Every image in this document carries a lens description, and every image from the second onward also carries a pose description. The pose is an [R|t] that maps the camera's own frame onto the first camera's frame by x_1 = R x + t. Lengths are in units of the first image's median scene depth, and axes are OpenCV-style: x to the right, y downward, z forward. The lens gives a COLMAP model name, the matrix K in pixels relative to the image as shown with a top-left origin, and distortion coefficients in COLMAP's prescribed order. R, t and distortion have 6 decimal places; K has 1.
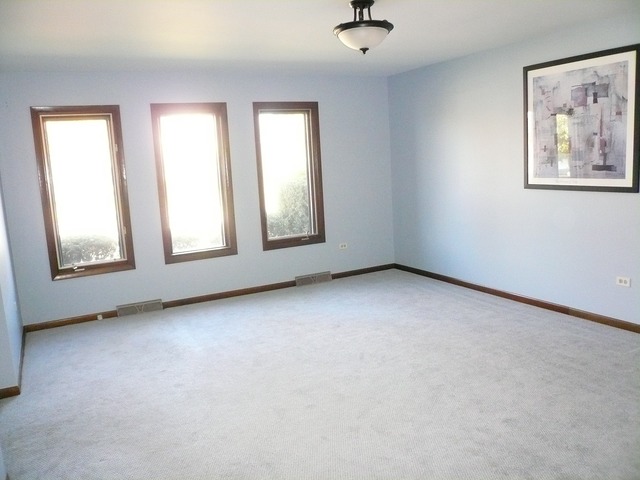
lens RADIAL K [[545.6, 0, 321.1], [0, 545.6, 237.7], [0, 0, 1]] dist [-0.088120, 0.065965]
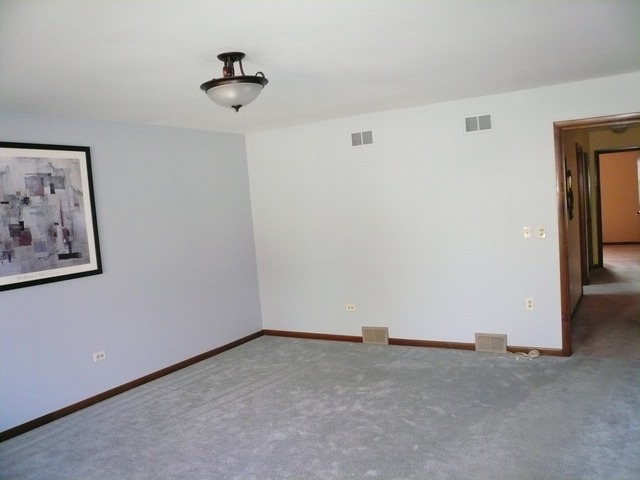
lens RADIAL K [[545.6, 0, 320.8], [0, 545.6, 242.1], [0, 0, 1]] dist [-0.088120, 0.065965]
pose [[-0.521316, 0.032099, 0.852760, -0.609025], [0.226817, 0.968560, 0.102201, -0.152656], [-0.822669, 0.246700, -0.512206, 1.126160]]
